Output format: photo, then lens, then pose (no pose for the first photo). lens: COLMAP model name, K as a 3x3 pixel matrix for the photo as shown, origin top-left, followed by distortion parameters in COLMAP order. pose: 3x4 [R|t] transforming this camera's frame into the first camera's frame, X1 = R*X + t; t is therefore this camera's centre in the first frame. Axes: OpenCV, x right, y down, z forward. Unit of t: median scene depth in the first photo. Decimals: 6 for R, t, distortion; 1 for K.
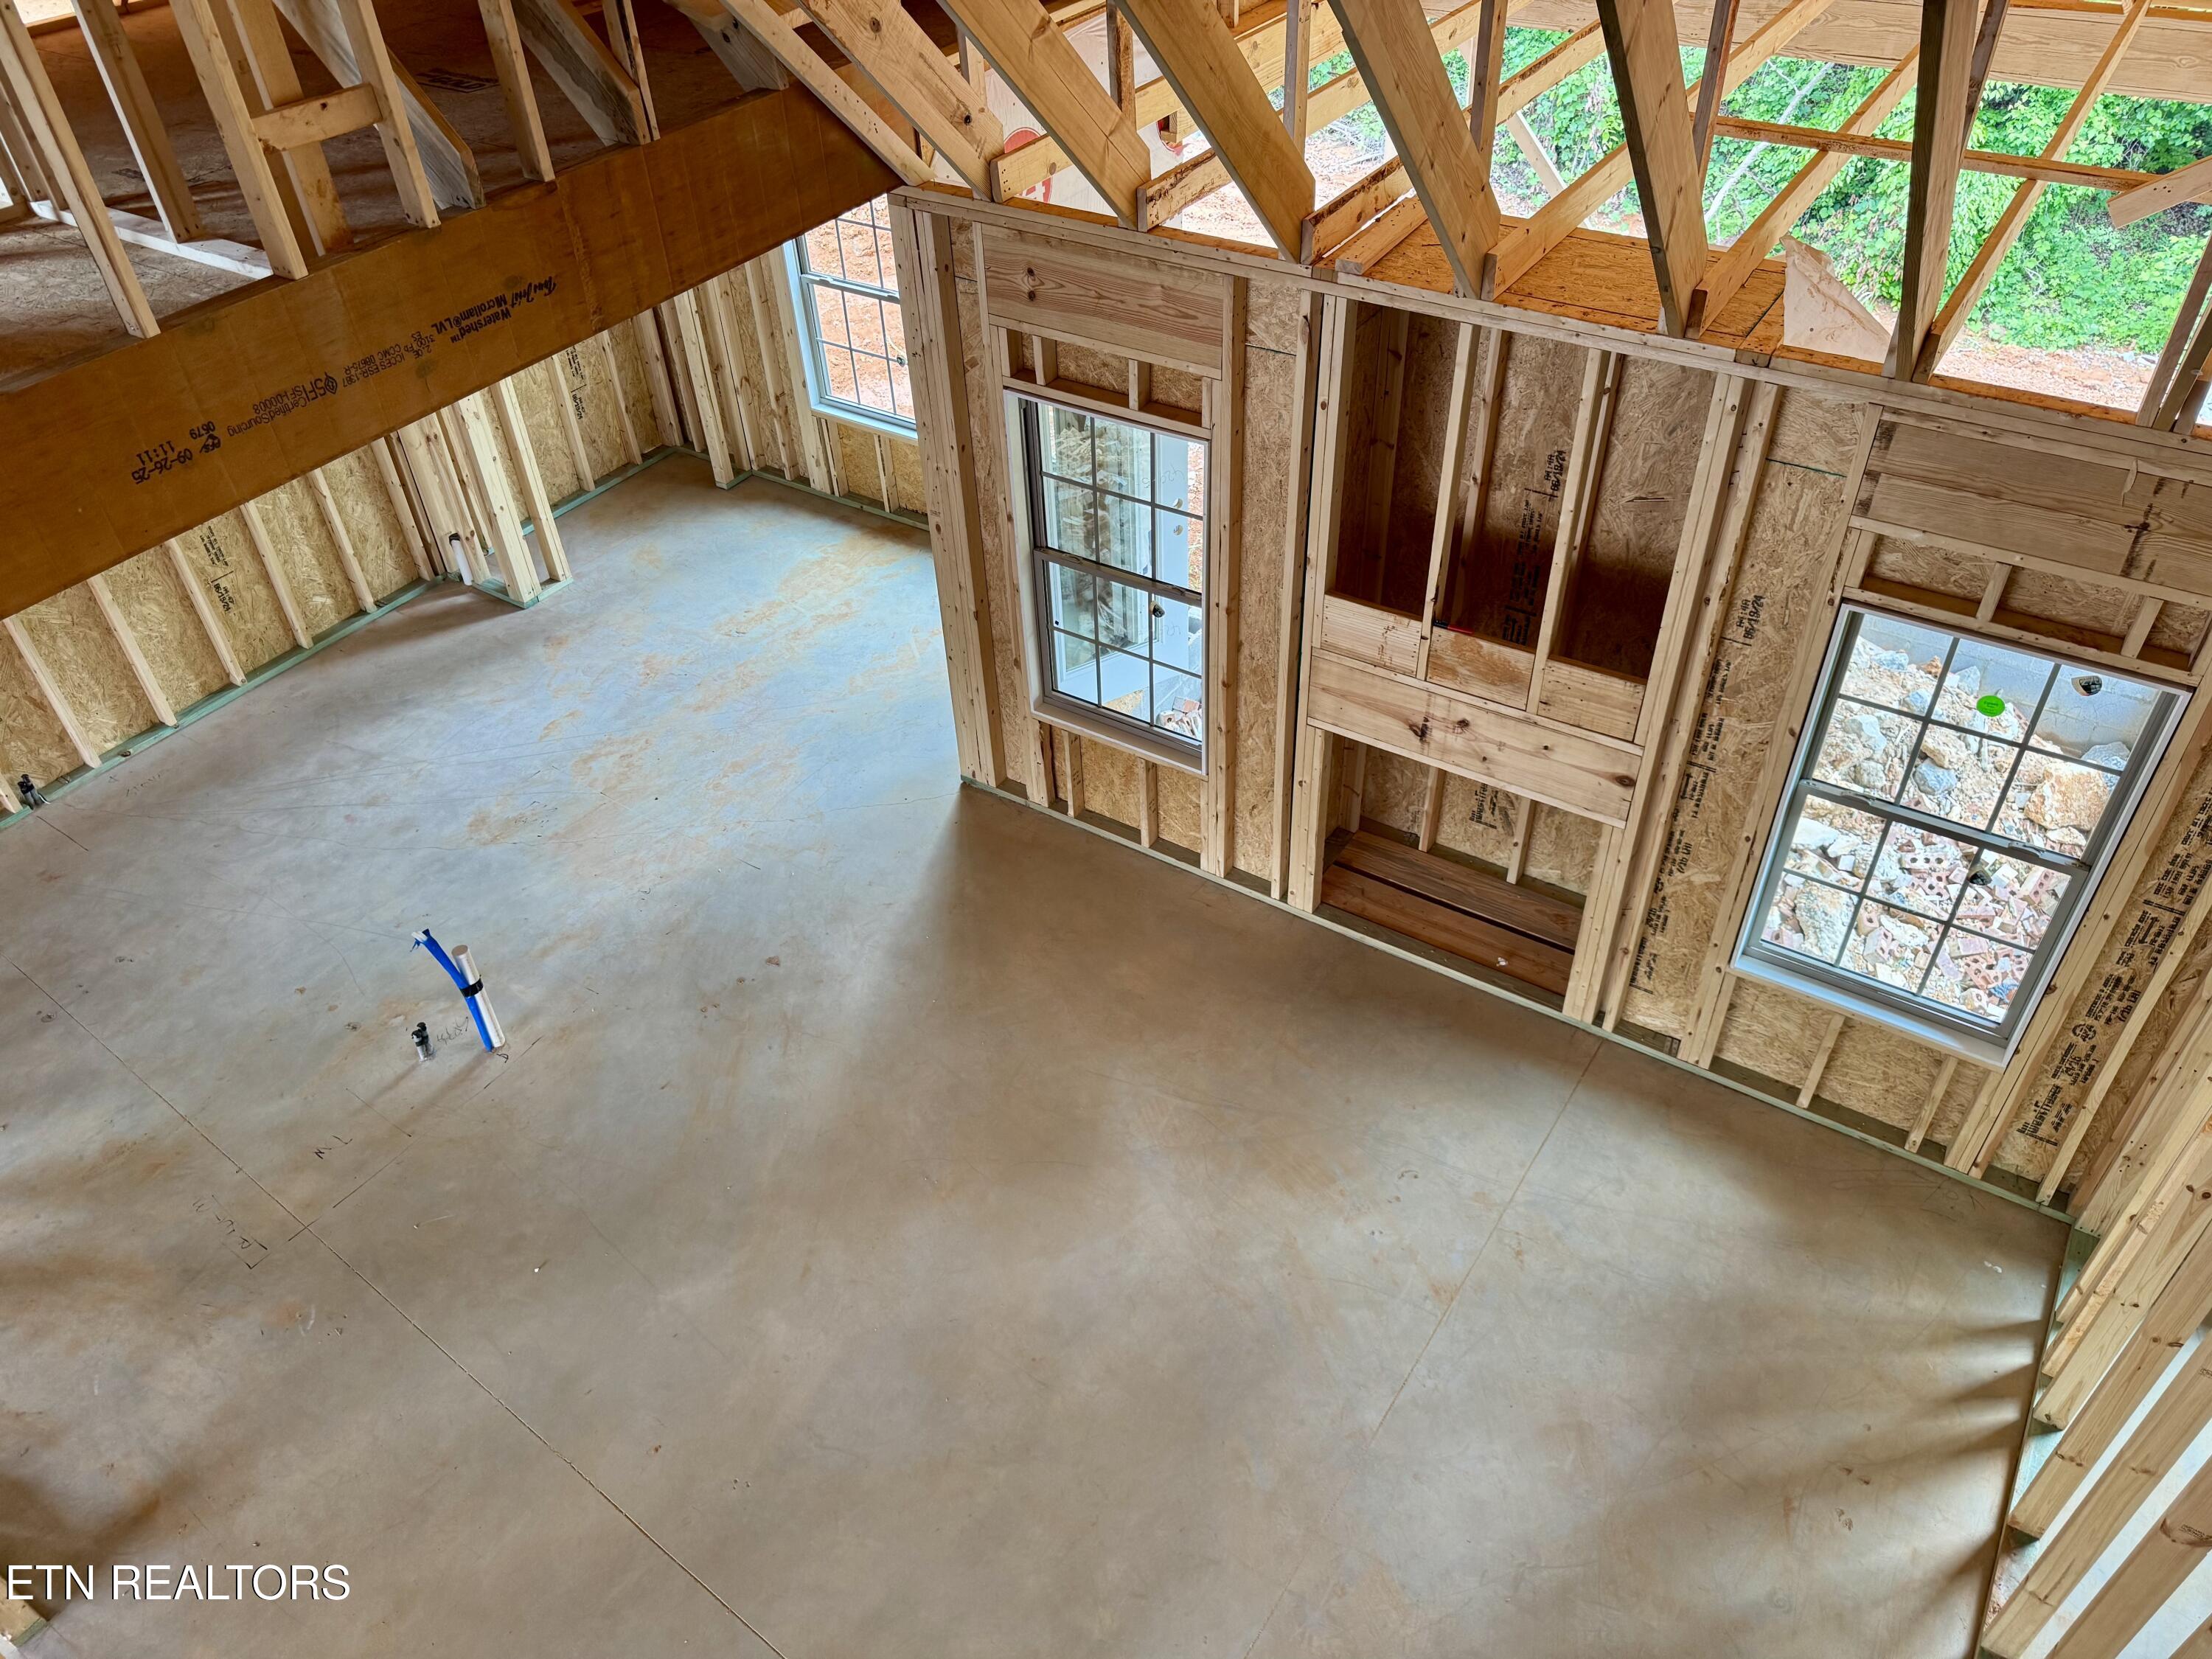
lens RADIAL K [[1530.8, 0, 1094.8], [0, 1530.8, 832.4], [0, 0, 1]] dist [0.079859, -0.068083]
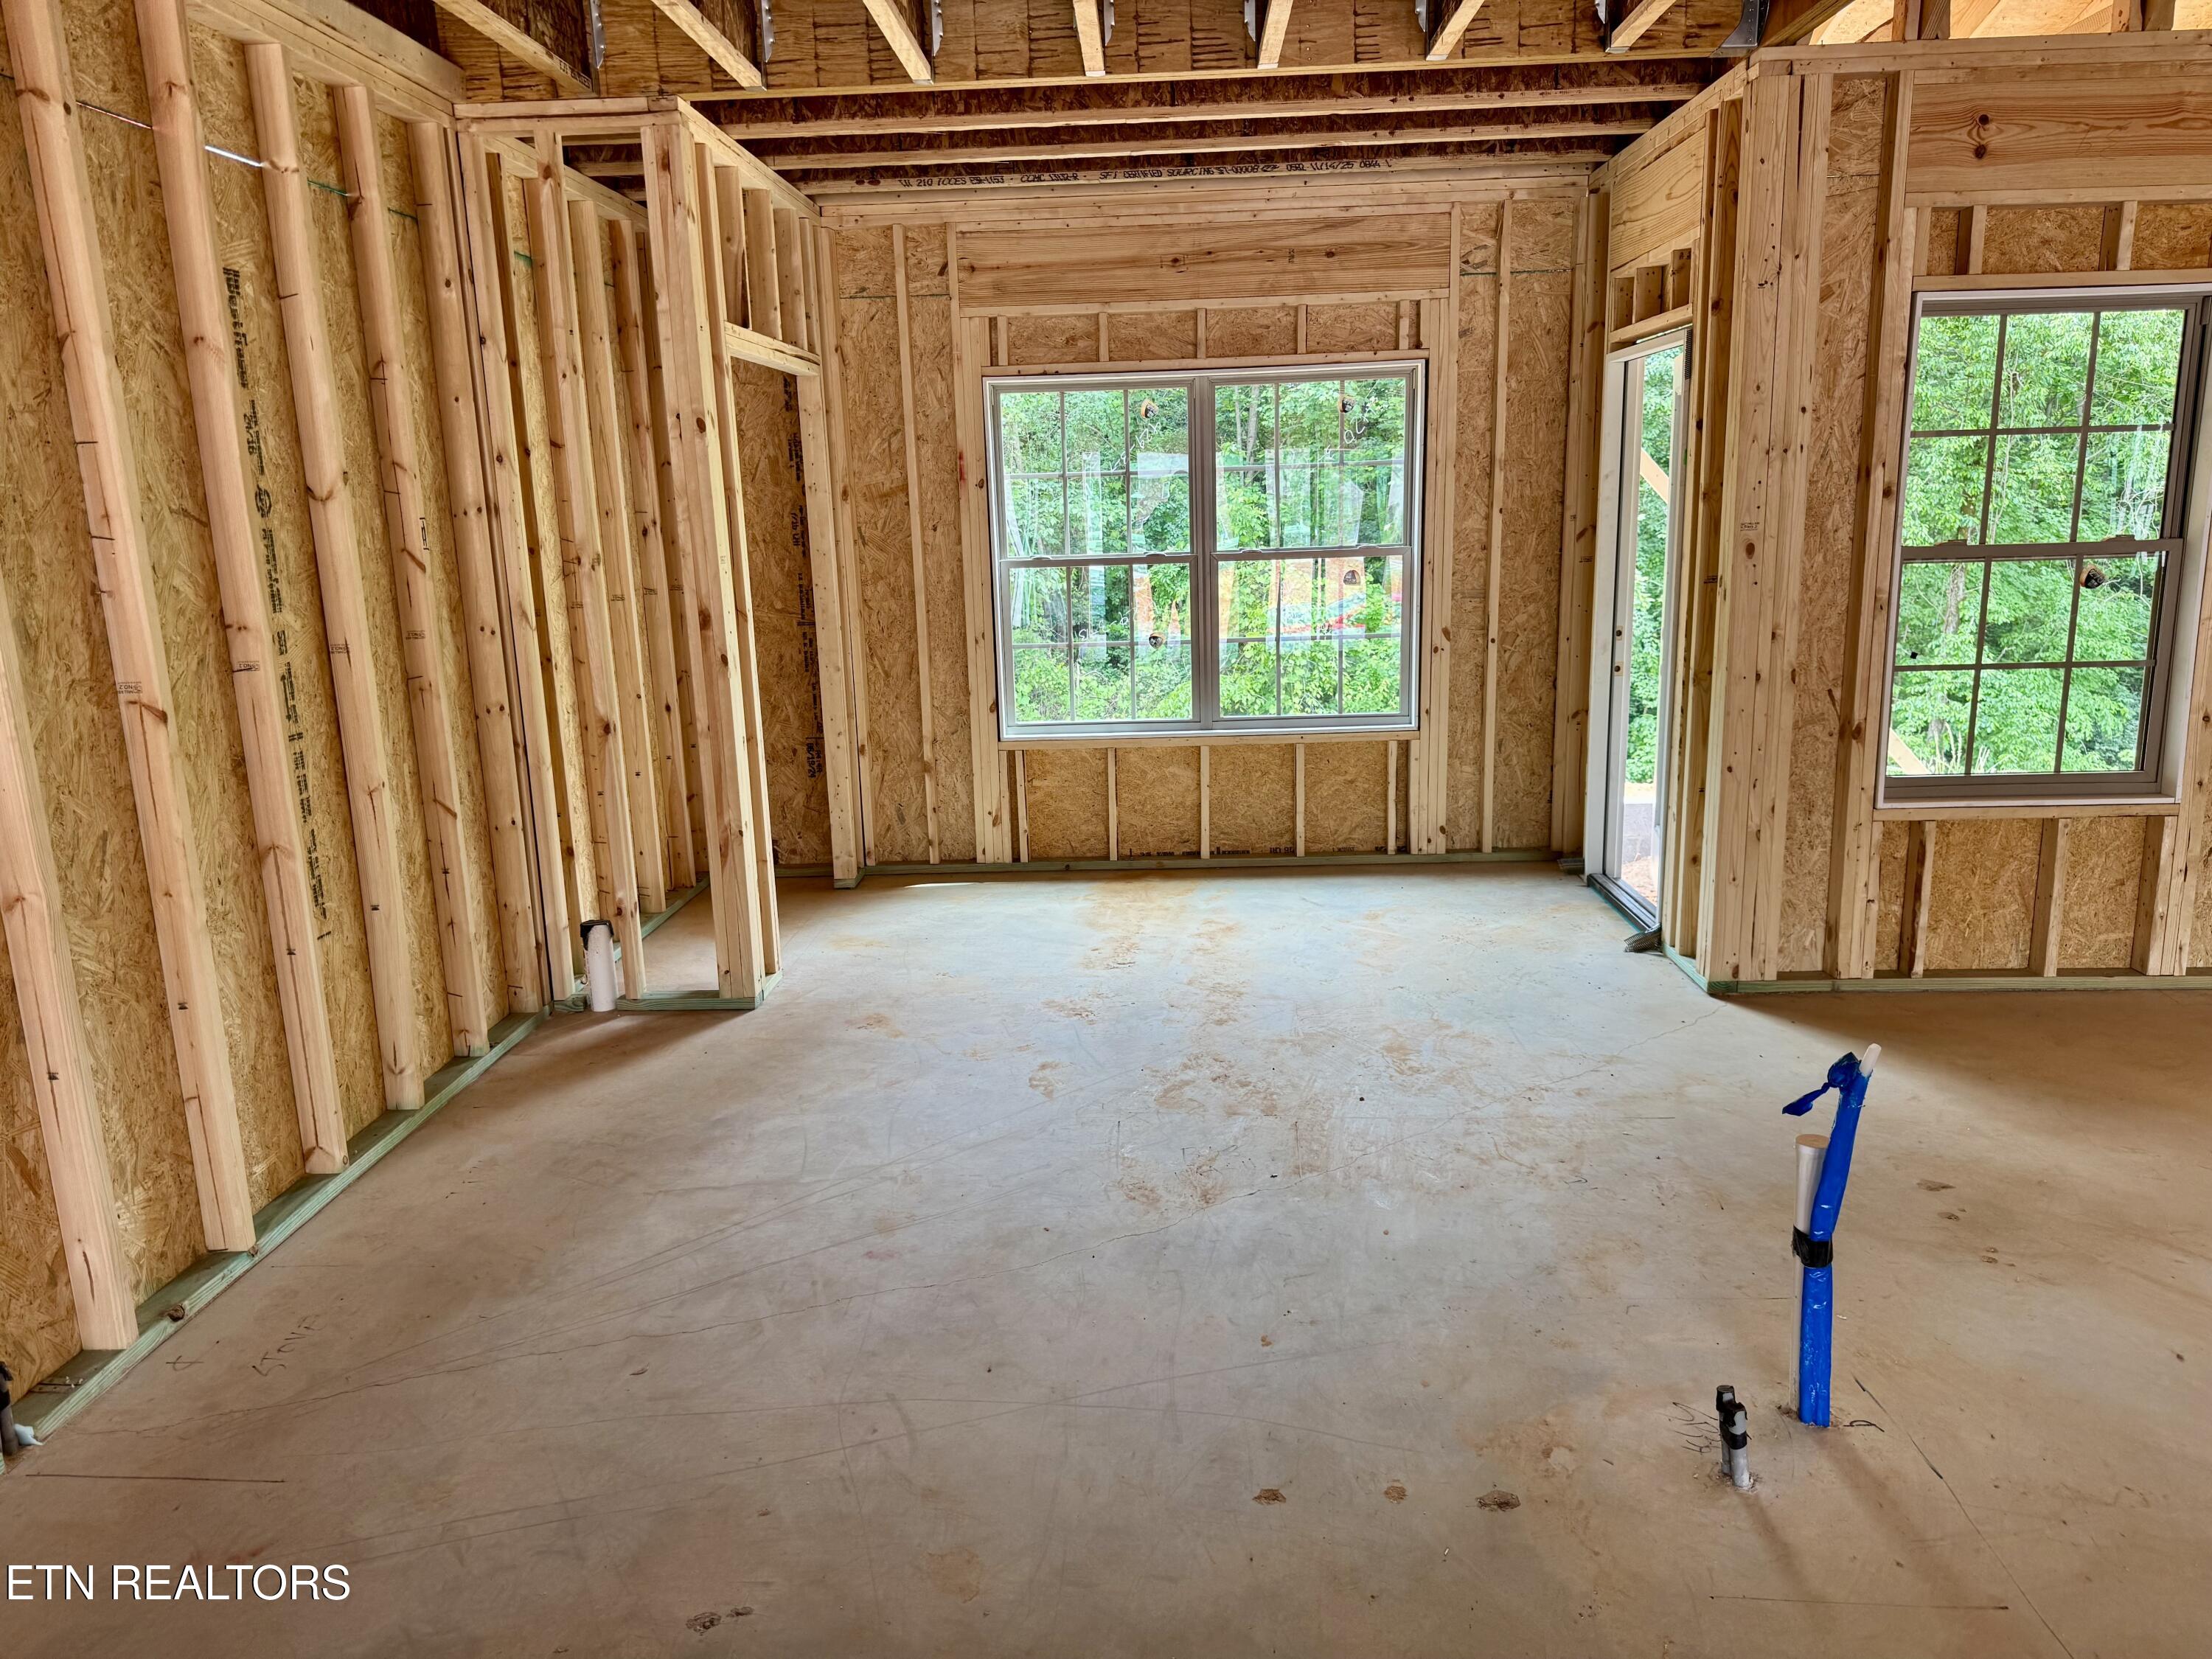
lens RADIAL K [[1558.3, 0, 1104.0], [0, 1558.3, 839.2], [0, 0, 1]] dist [0.002994, -0.007834]
pose [[0.860358, -0.097595, 0.500258, -0.834334], [0.326090, 0.859734, -0.393094, 0.114583], [-0.391725, 0.501331, 0.771504, 0.726713]]
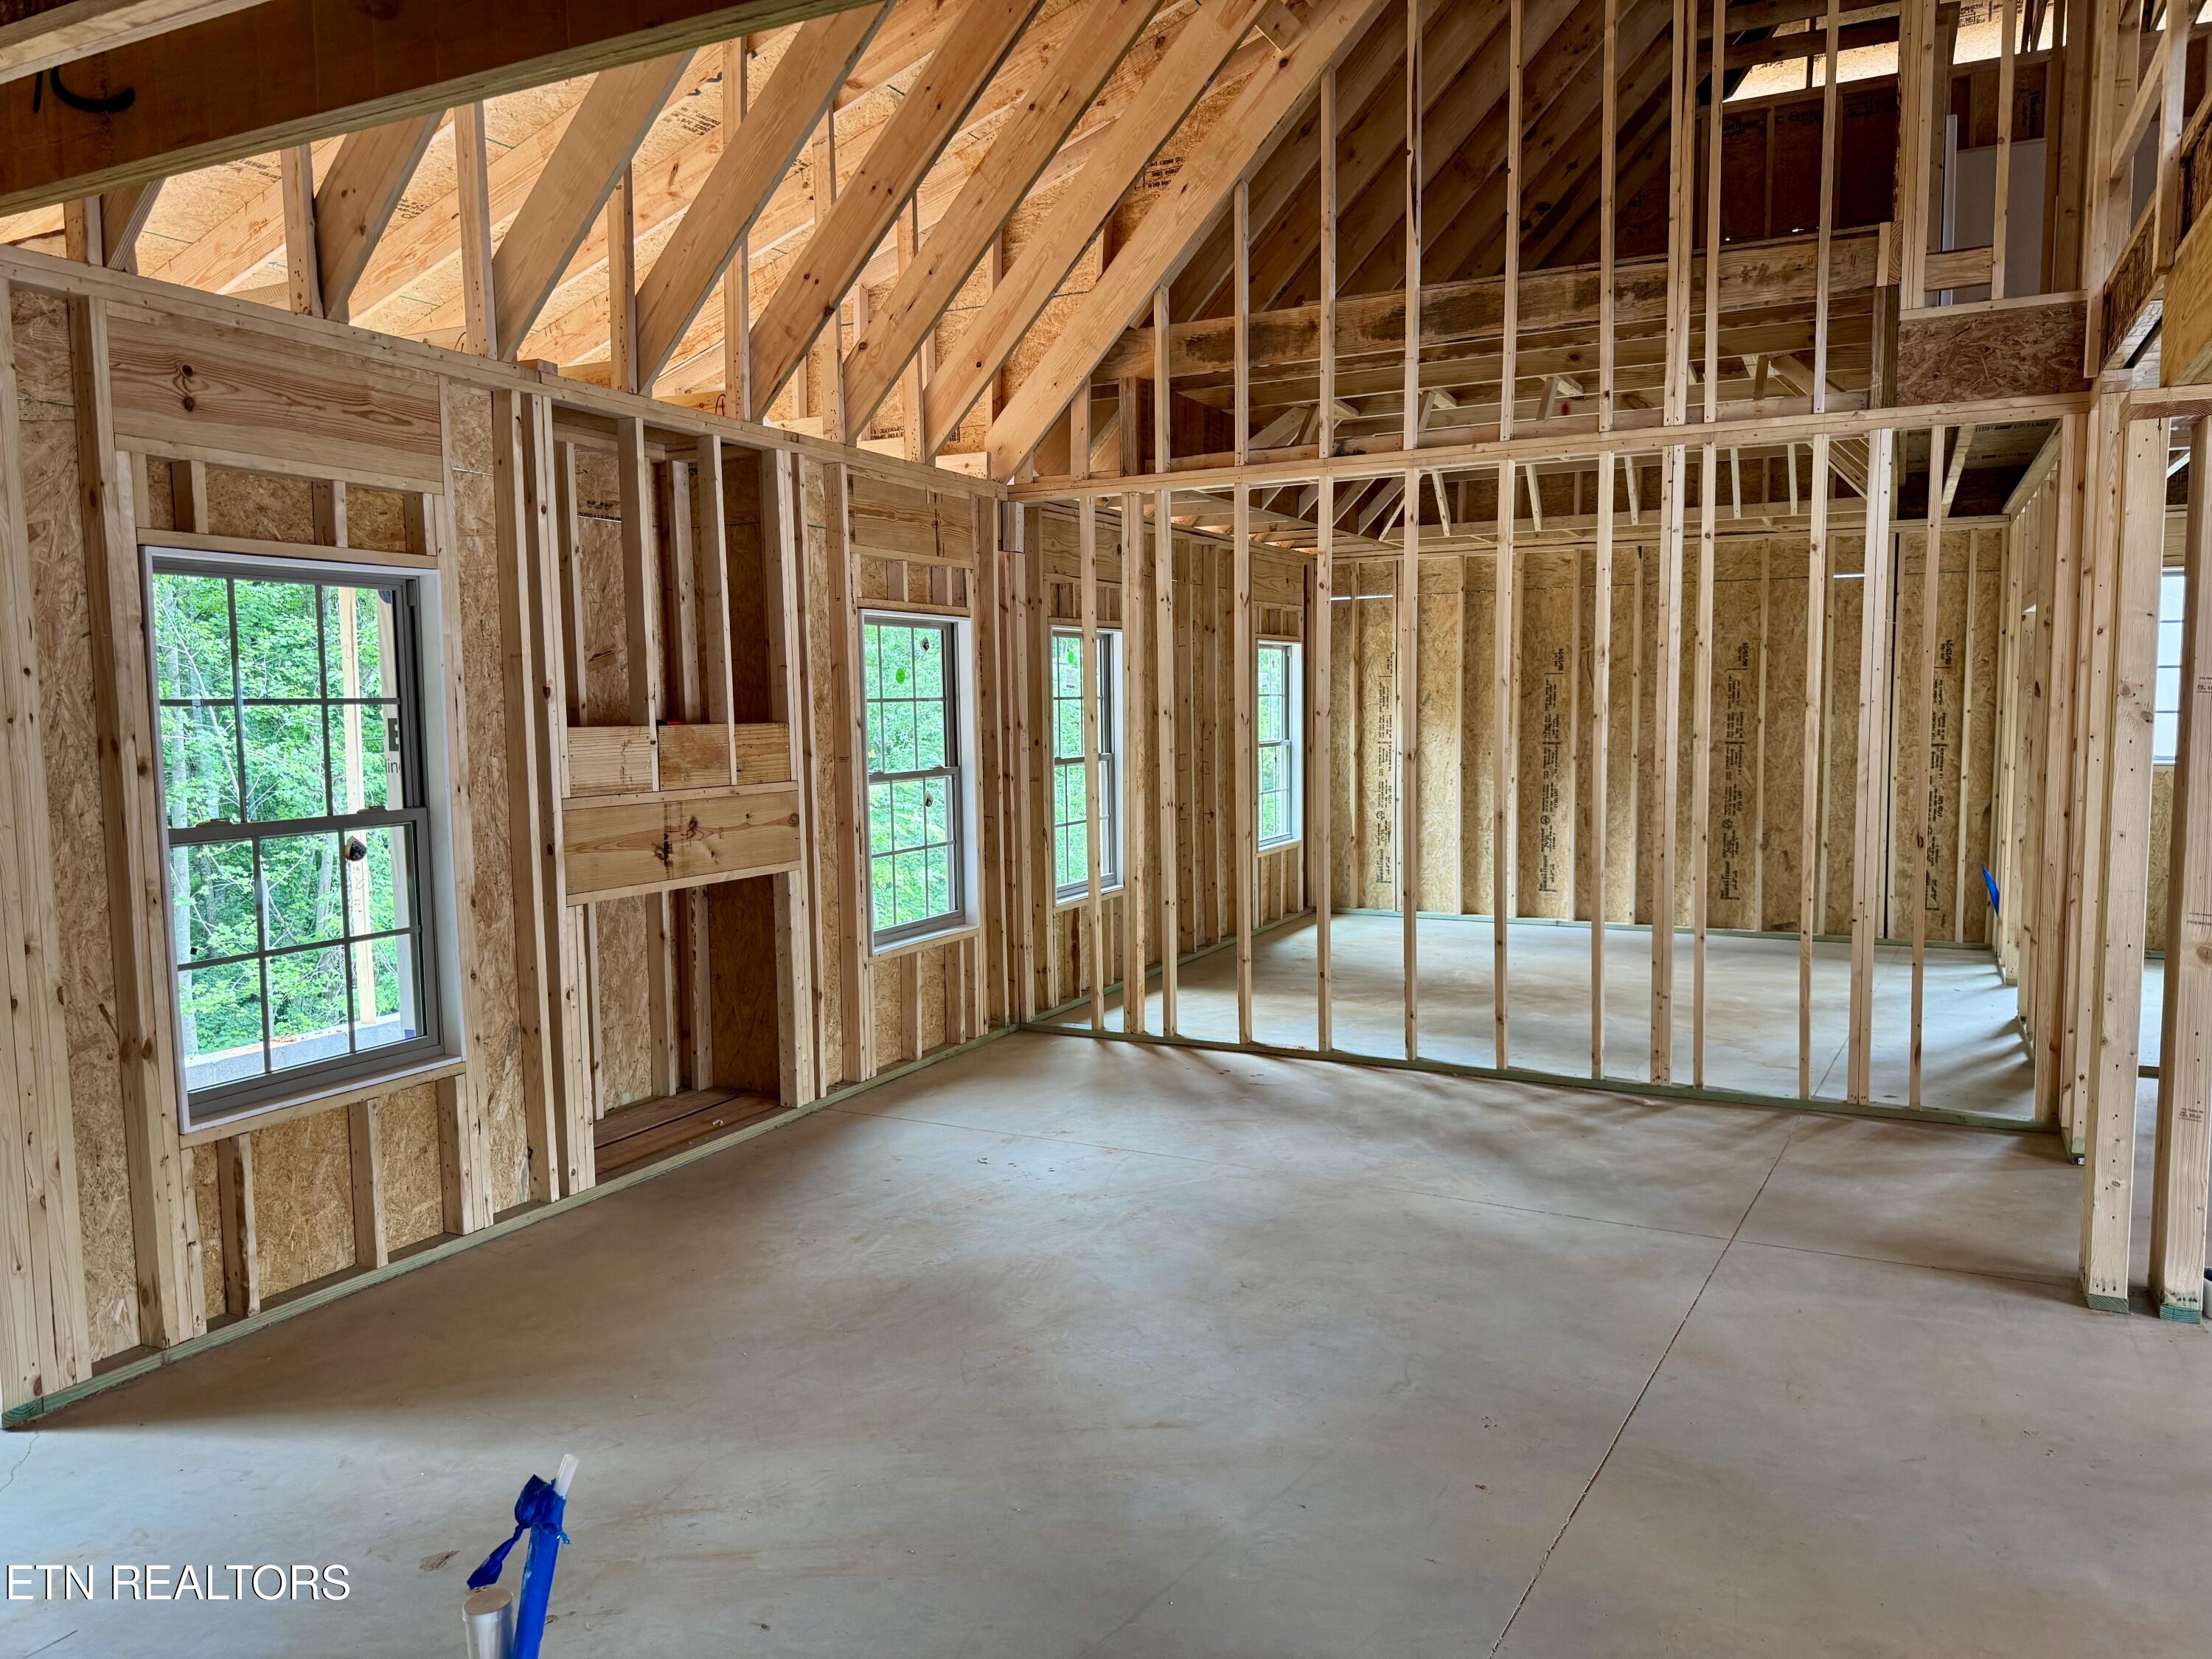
lens RADIAL K [[1558.3, 0, 1104.0], [0, 1558.3, 839.2], [0, 0, 1]] dist [0.002994, -0.007834]
pose [[-0.113362, -0.050497, 0.992270, -0.798929], [0.653972, 0.748065, 0.112782, -0.001053], [-0.747978, 0.661701, -0.051779, 0.838219]]
